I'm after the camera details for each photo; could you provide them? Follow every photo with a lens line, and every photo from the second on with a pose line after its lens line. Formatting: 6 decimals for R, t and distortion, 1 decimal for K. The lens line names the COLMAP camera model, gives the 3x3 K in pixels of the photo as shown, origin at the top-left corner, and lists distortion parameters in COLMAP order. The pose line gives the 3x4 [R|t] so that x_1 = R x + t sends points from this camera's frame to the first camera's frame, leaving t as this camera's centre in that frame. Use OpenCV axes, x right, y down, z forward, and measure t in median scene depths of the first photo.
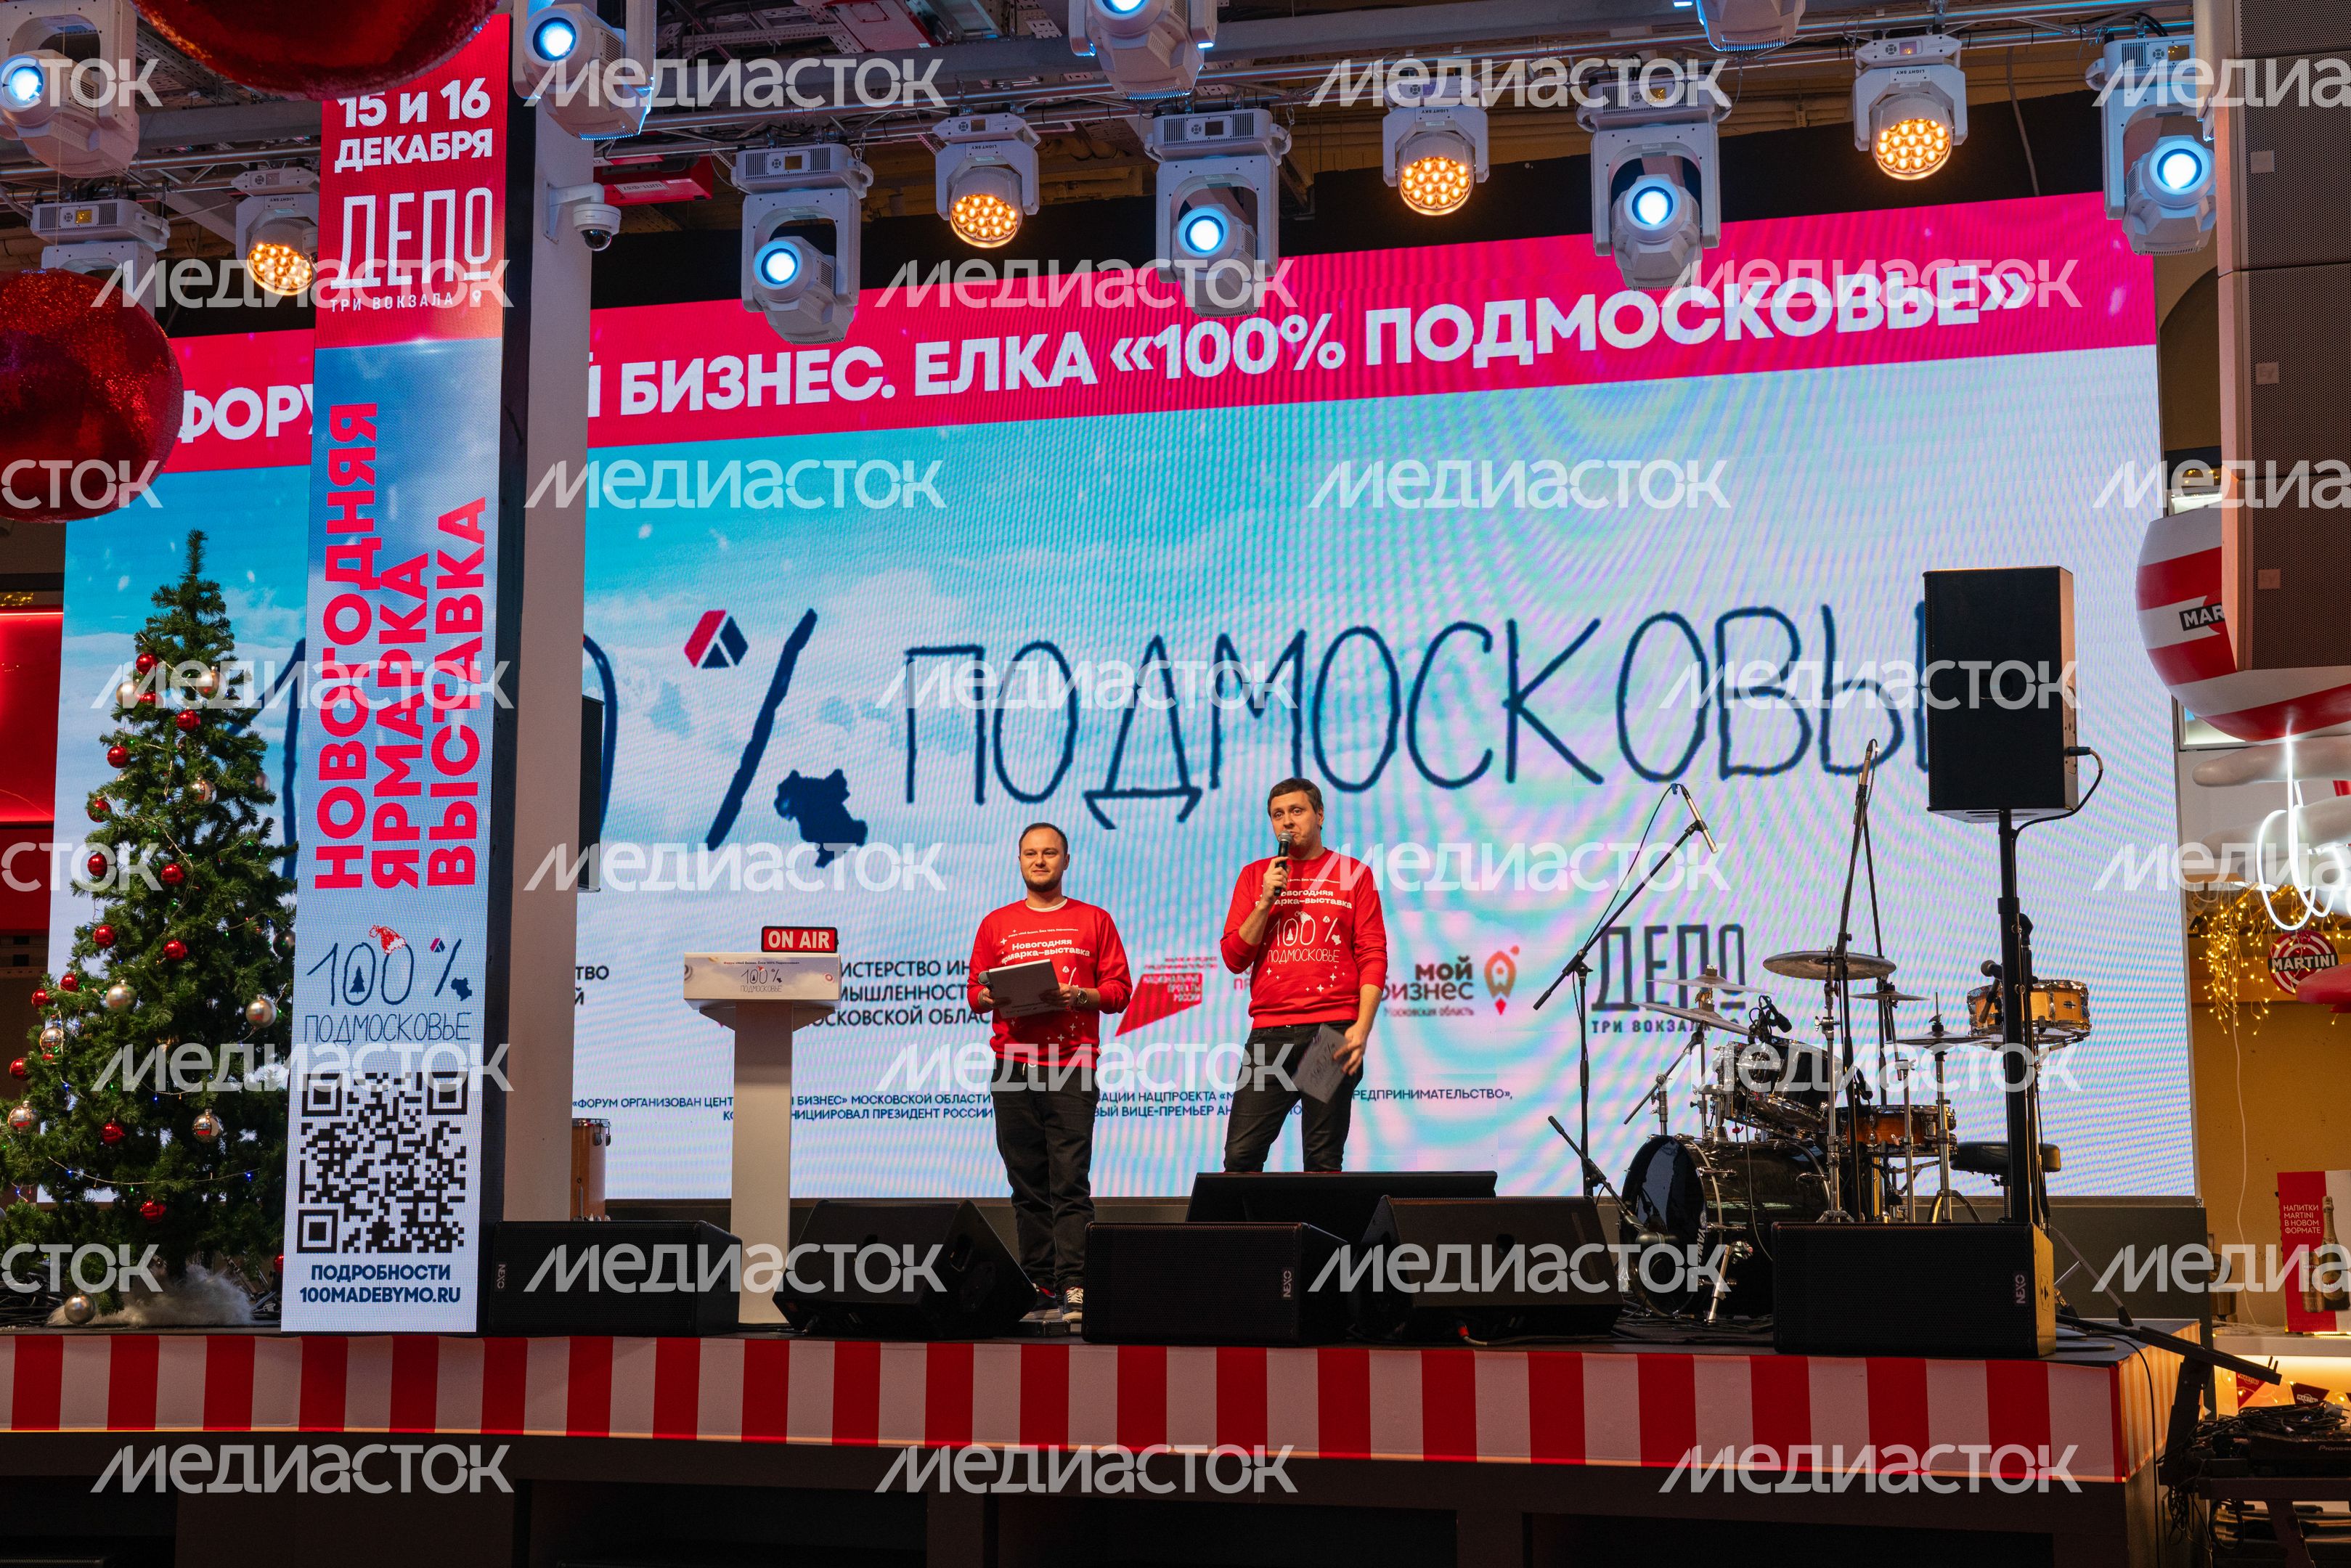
lens RADIAL K [[3150.7, 0, 1137.8], [0, 3150.7, 789.7], [0, 0, 1]] dist [0.048697, 0.000000]
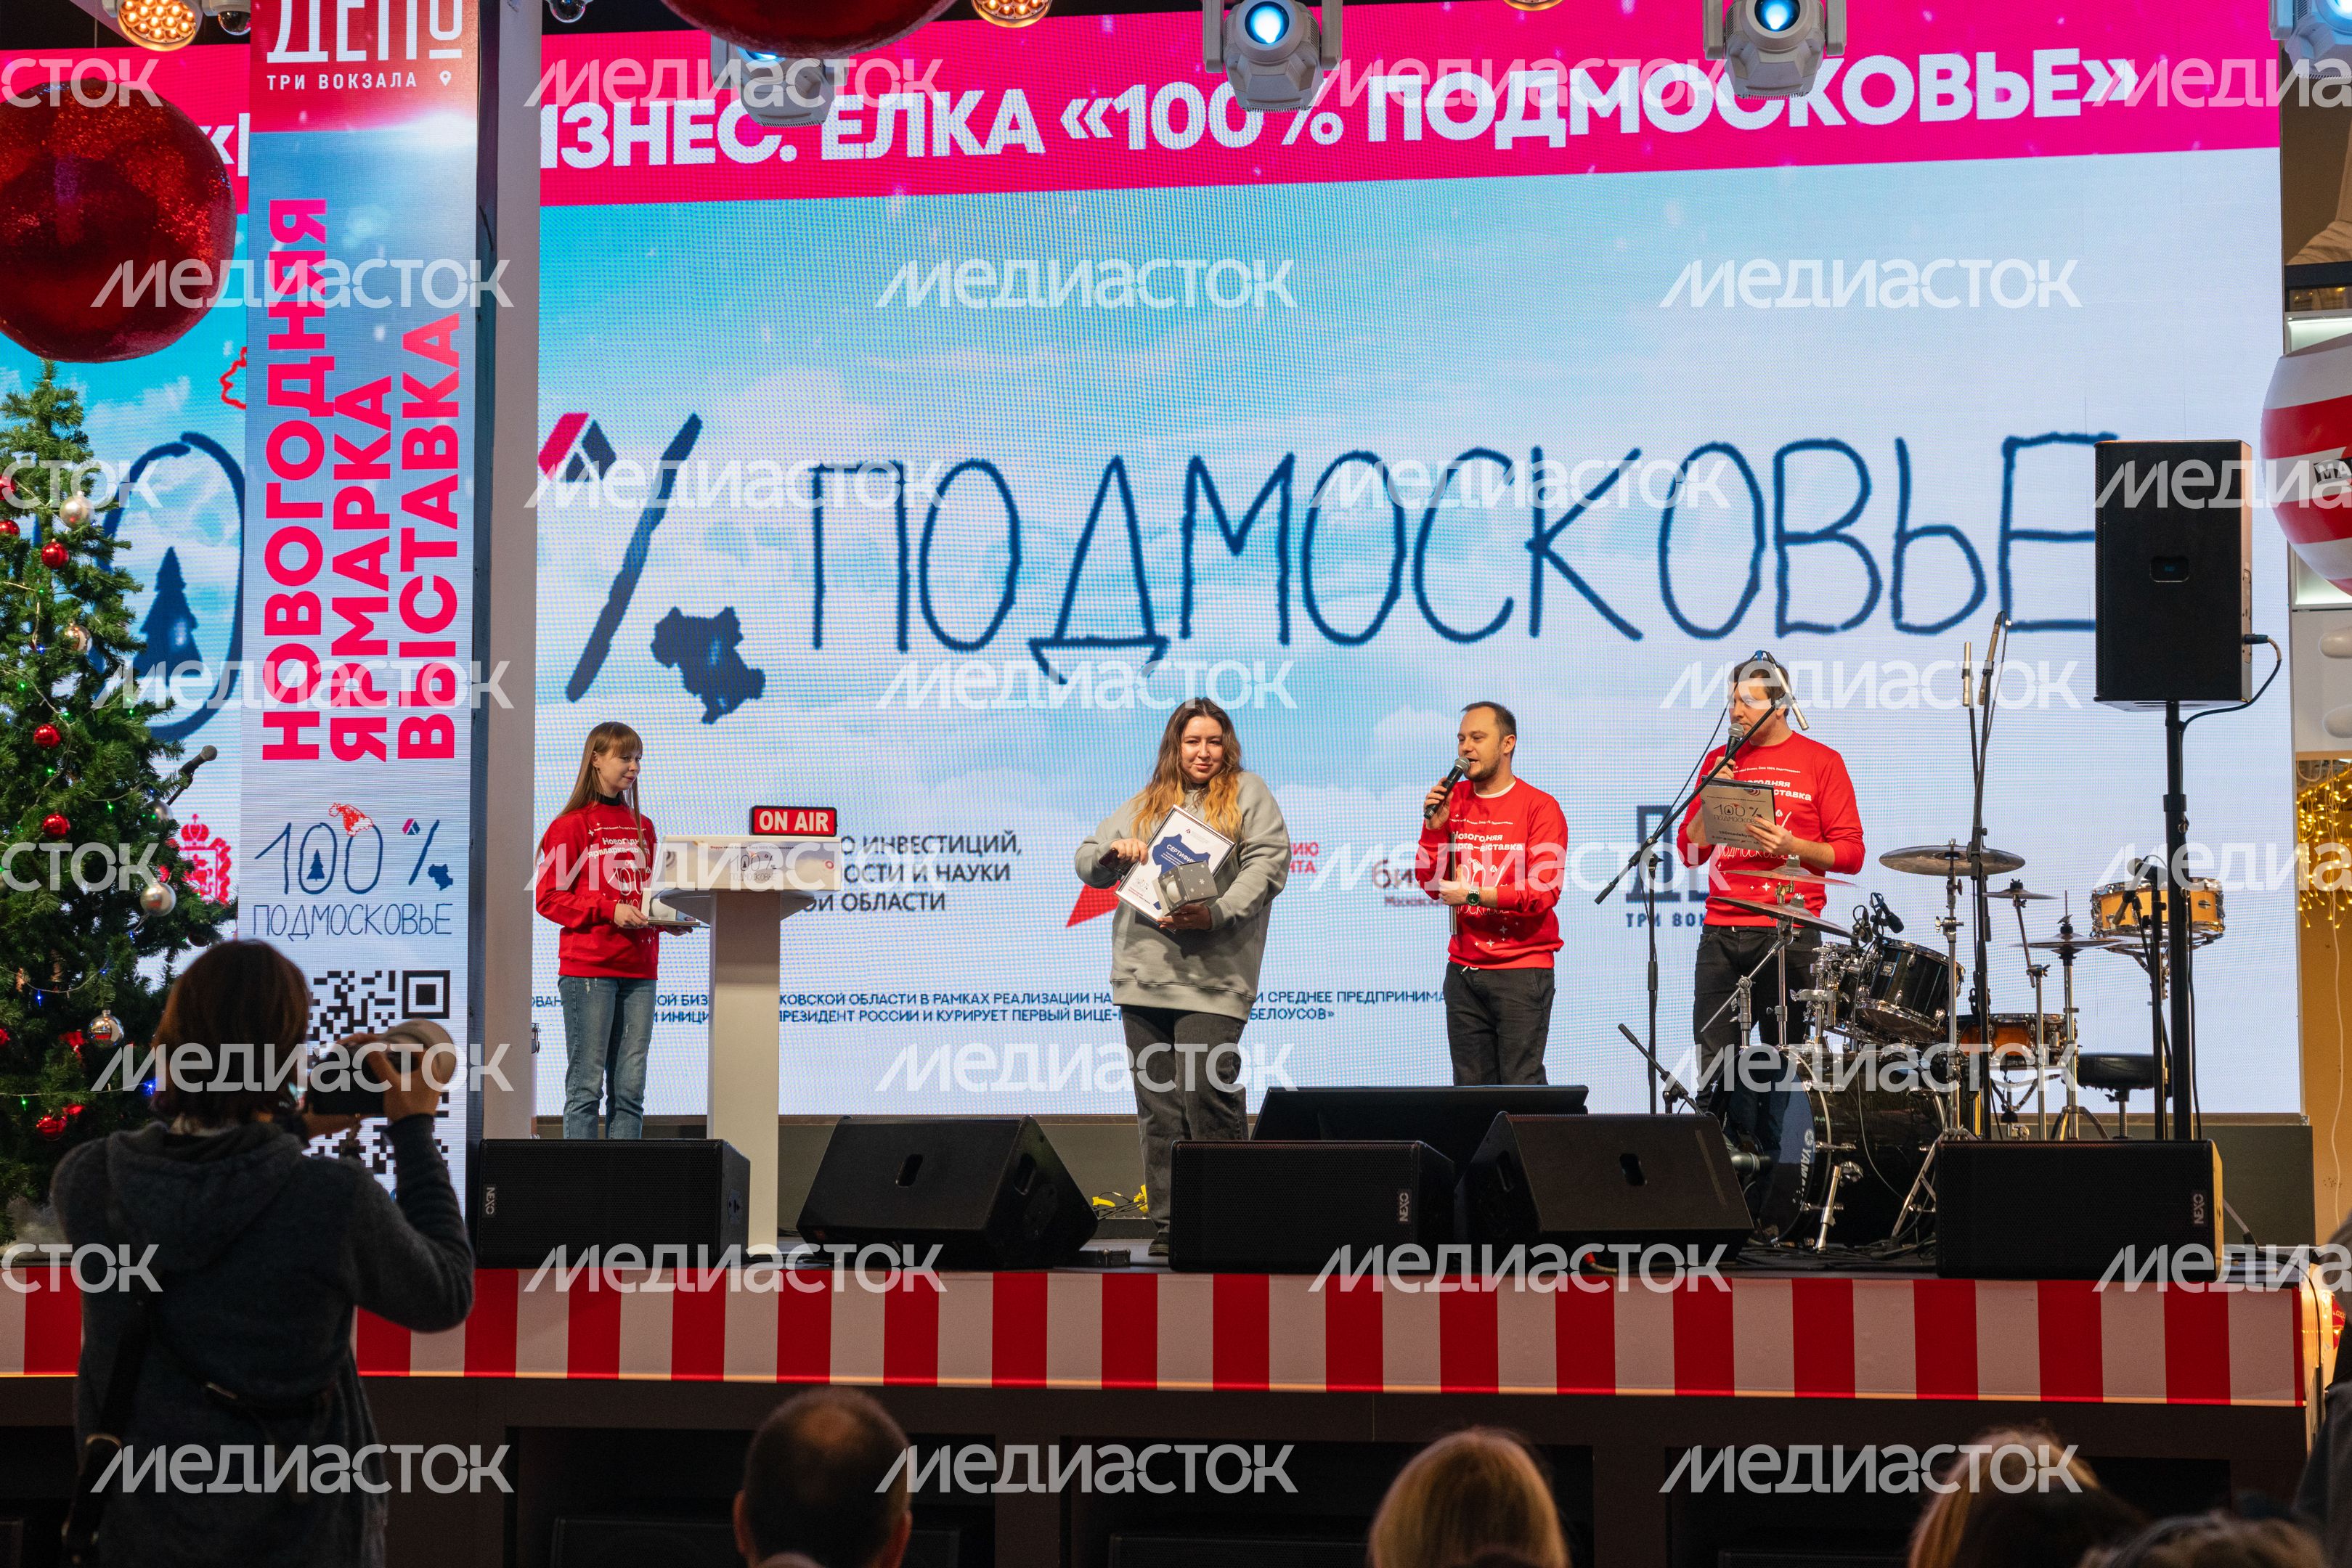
lens RADIAL K [[4365.1, 0, 1102.8], [0, 4365.1, 793.9], [0, 0, 1]] dist [0.067294, 0.000000]
pose [[0.994738, 0.008768, 0.102071, -0.121553], [-0.014299, 0.998461, 0.053584, -0.021868], [-0.101444, -0.054762, 0.993333, -0.178819]]
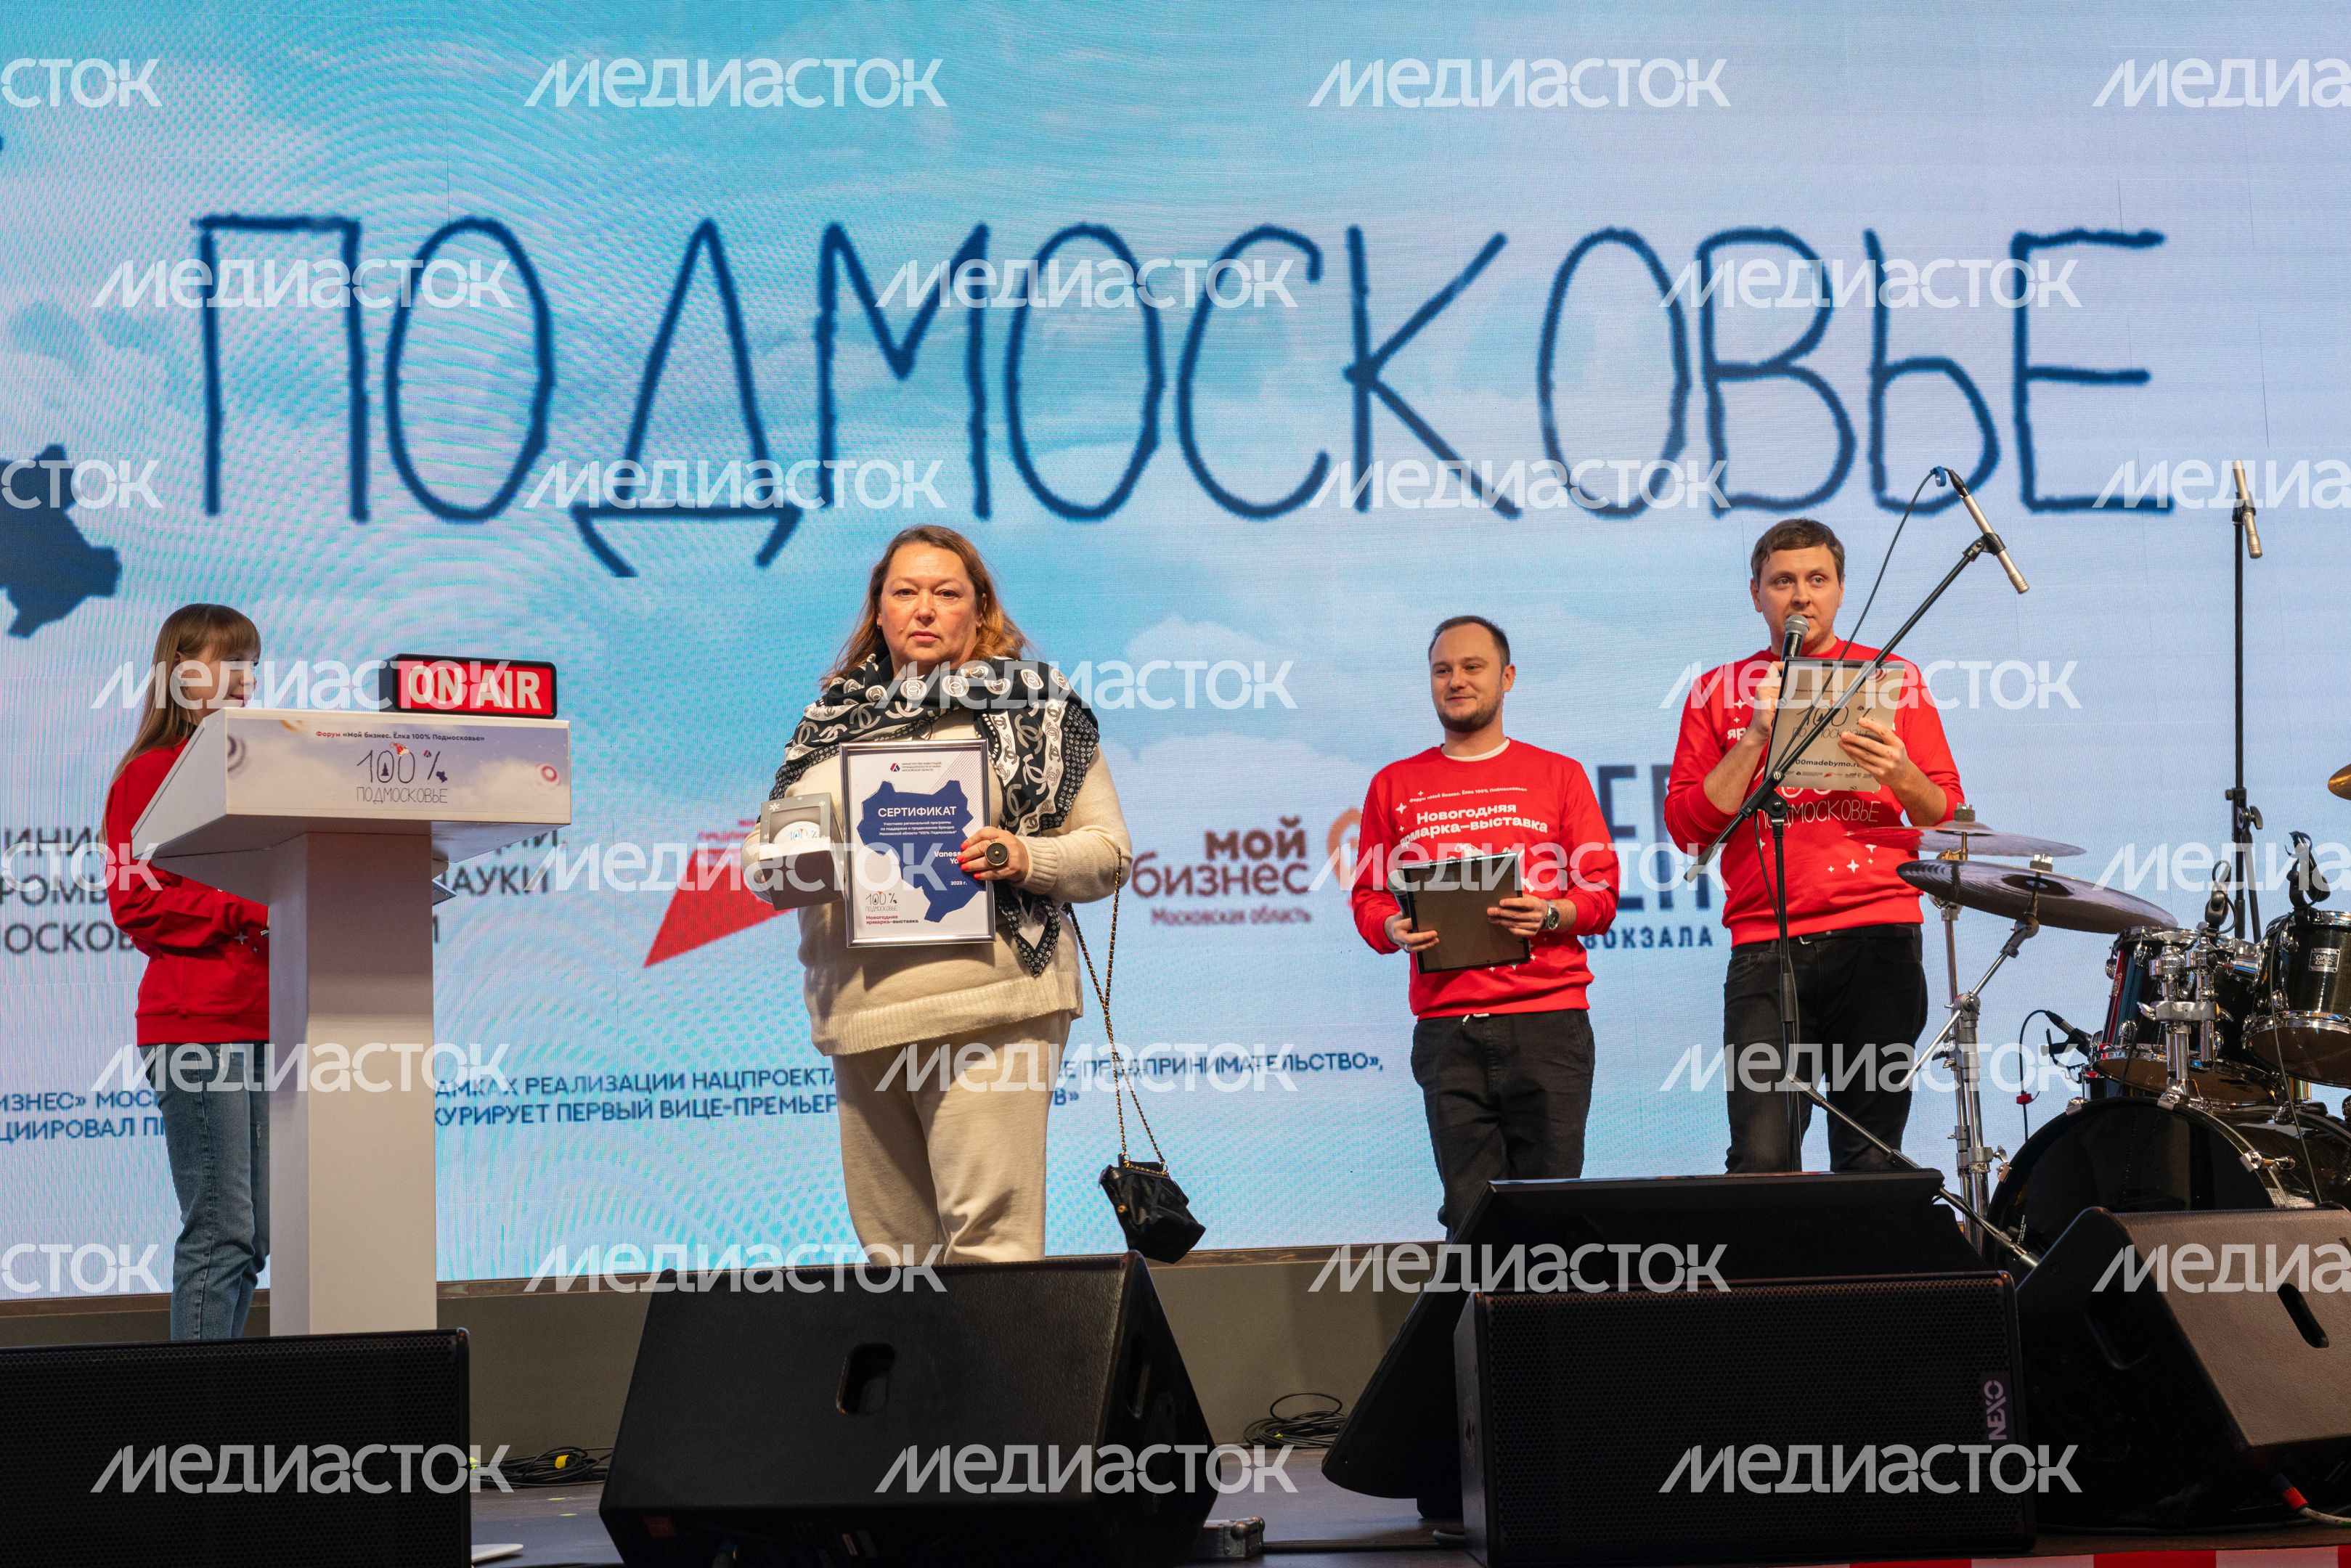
lens RADIAL K [[3822.2, 0, 1104.8], [0, 3822.2, 781.8], [0, 0, 1]] dist [0.061064, 0.000000]
pose [[0.912036, 0.018332, 0.409700, -0.204596], [-0.015851, 0.999830, -0.009450, 0.053604], [-0.409803, 0.002125, 0.912172, 0.396575]]
